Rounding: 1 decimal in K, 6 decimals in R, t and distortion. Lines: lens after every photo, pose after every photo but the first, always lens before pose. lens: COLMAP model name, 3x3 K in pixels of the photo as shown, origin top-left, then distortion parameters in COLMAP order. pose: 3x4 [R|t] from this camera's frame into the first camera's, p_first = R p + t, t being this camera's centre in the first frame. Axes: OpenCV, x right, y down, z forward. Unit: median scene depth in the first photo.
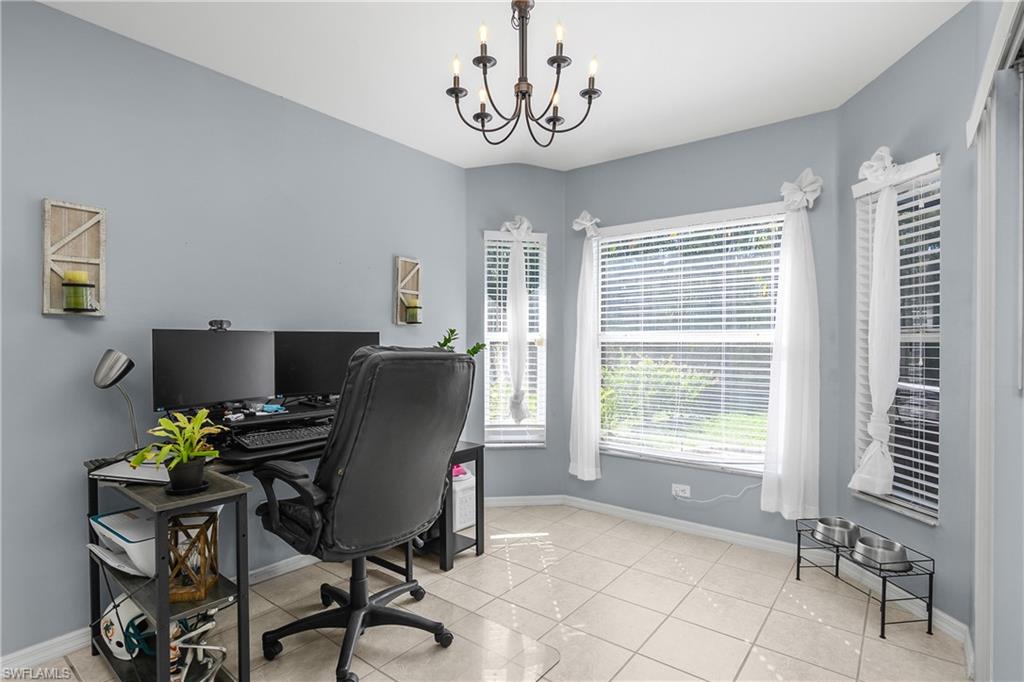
lens RADIAL K [[502.5, 0, 506.8], [0, 502.5, 346.2], [0, 0, 1]] dist [-0.026518, 0.007720]
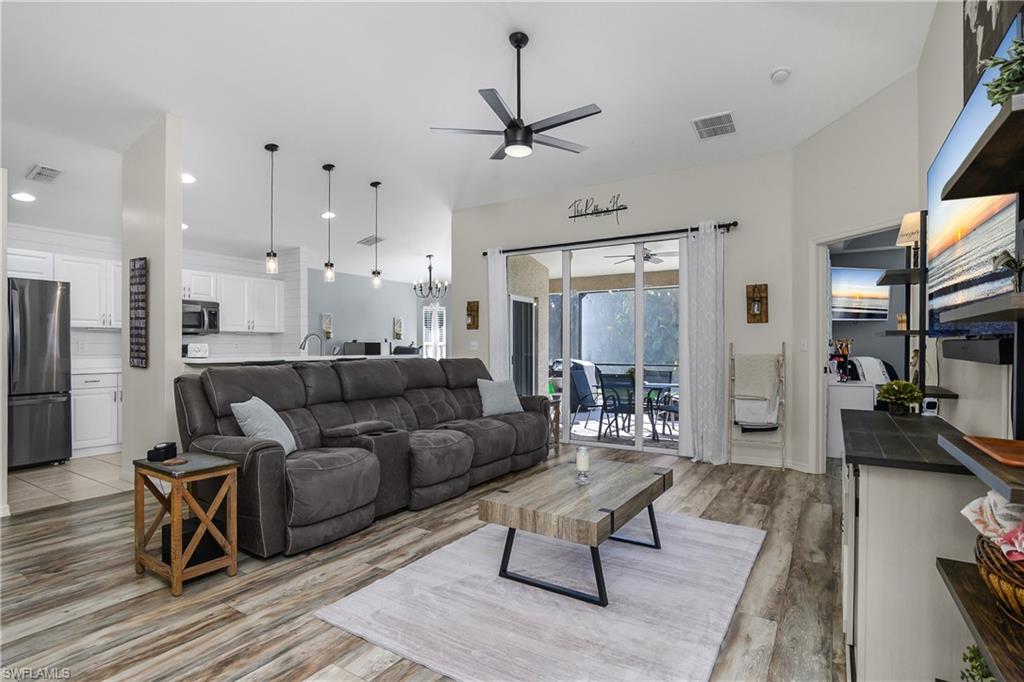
lens RADIAL K [[510.2, 0, 507.9], [0, 510.2, 348.9], [0, 0, 1]] dist [-0.015819, -0.000892]
pose [[0.994070, -0.001589, 0.108733, 0.134328], [0.001554, 0.999999, 0.000407, 0.013797], [-0.108734, -0.000236, 0.994071, -2.188698]]
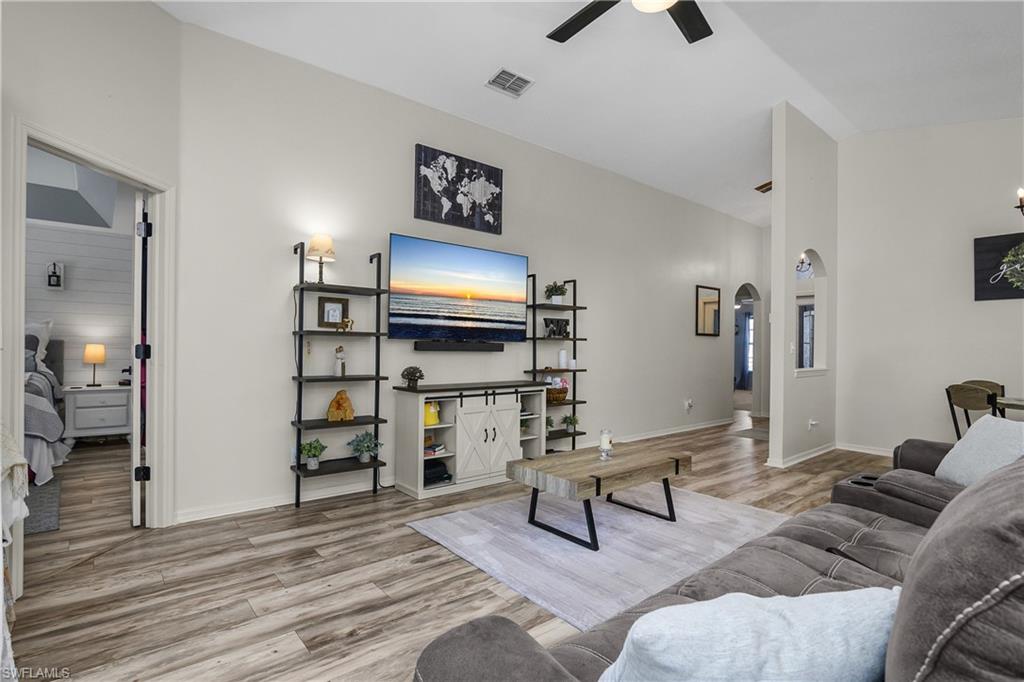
lens RADIAL K [[502.5, 0, 506.8], [0, 502.5, 346.2], [0, 0, 1]] dist [-0.026518, 0.007720]
pose [[-0.979532, -0.012114, 0.200922, 0.348668], [-0.011604, 0.999926, 0.003712, 0.006982], [-0.200952, 0.001305, -0.979600, -0.290246]]
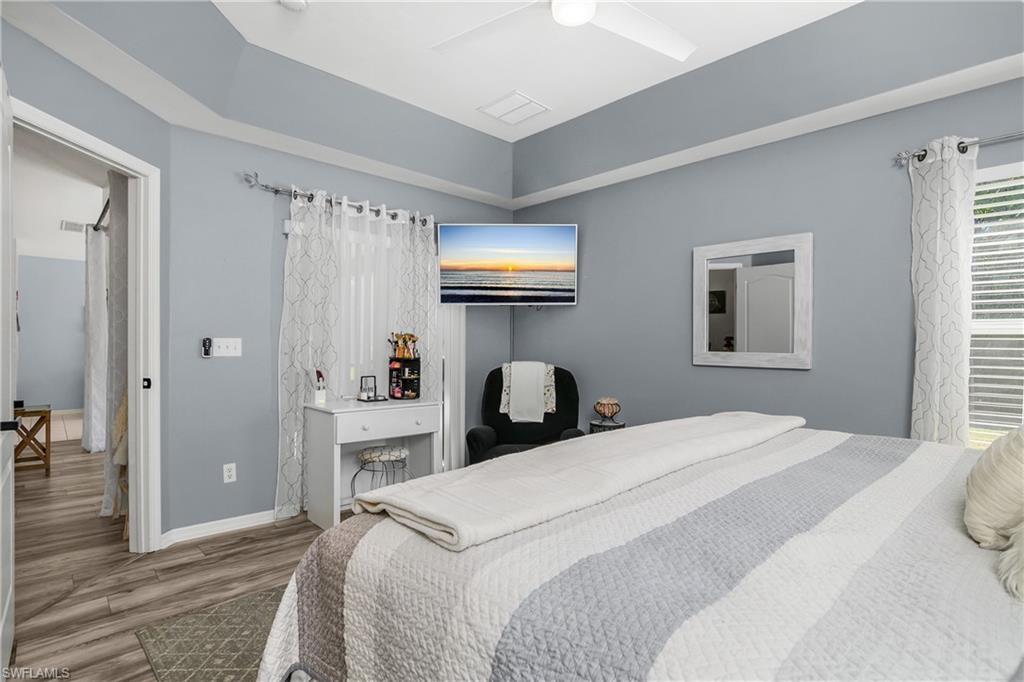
lens RADIAL K [[502.5, 0, 506.8], [0, 502.5, 346.2], [0, 0, 1]] dist [-0.026518, 0.007720]
pose [[0.990689, 0.000551, -0.136142, 1.981691], [0.000128, 0.999988, 0.004979, -0.001545], [0.136143, -0.004950, 0.990677, -1.644637]]
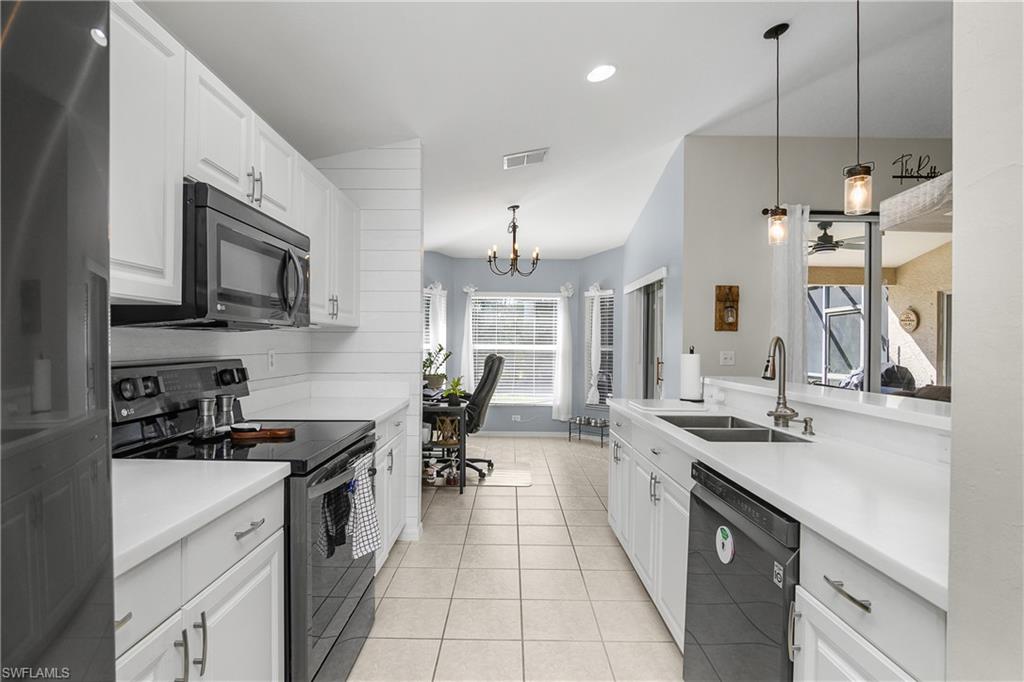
lens RADIAL K [[502.5, 0, 506.8], [0, 502.5, 346.2], [0, 0, 1]] dist [-0.026518, 0.007720]
pose [[0.781859, 0.003154, 0.623447, -1.050789], [-0.005347, 0.999984, 0.001647, -0.028533], [-0.623432, -0.004622, 0.781864, -0.687083]]
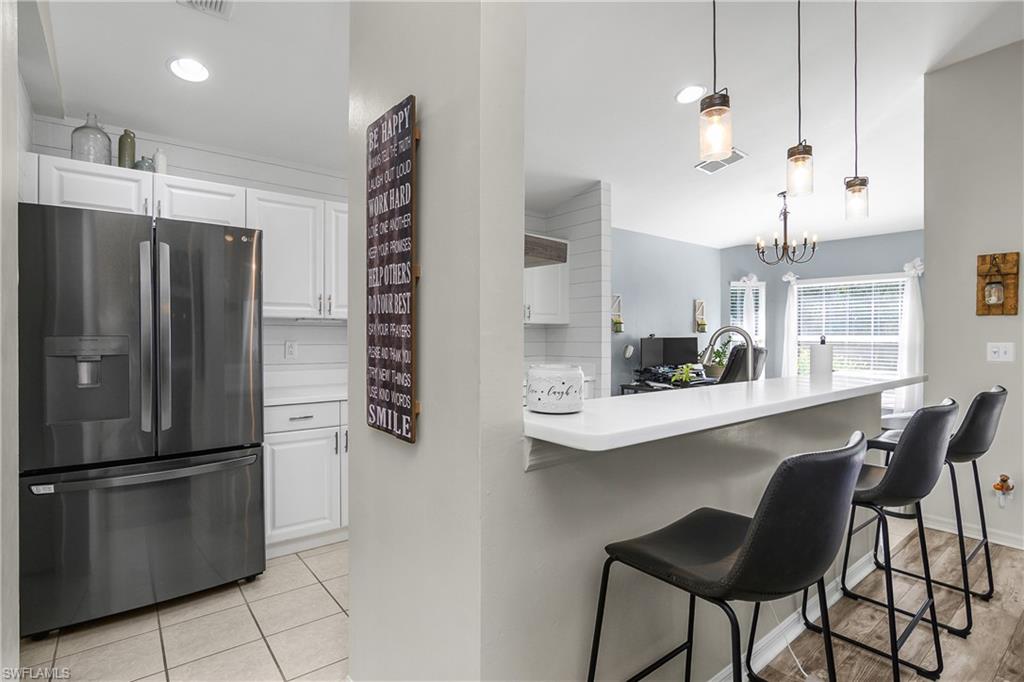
lens RADIAL K [[505.4, 0, 512.2], [0, 505.4, 338.8], [0, 0, 1]] dist [-0.023455, 0.000481]
pose [[0.974634, 0.002382, -0.223790, -0.481494], [-0.001505, 0.999991, 0.004090, -0.025702], [0.223798, -0.003649, 0.974629, -1.171590]]
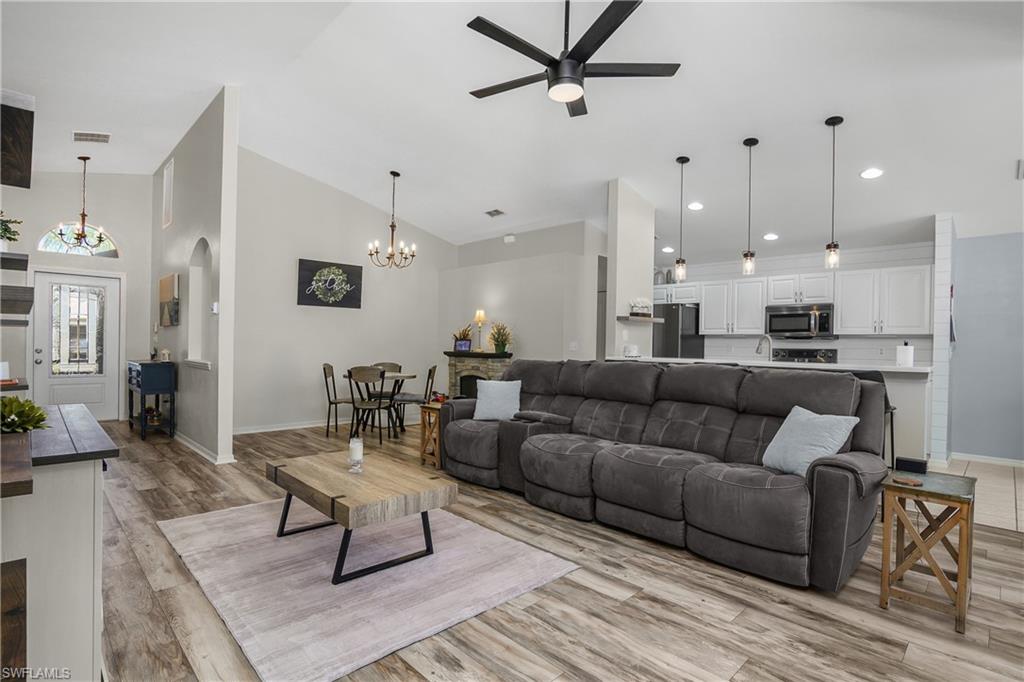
lens RADIAL K [[502.5, 0, 506.8], [0, 502.5, 346.2], [0, 0, 1]] dist [-0.026518, 0.007720]
pose [[-0.121853, -0.001699, -0.992547, 1.219824], [-0.020763, 0.999784, 0.000838, 0.008383], [0.992331, 0.020710, -0.121862, -0.966700]]
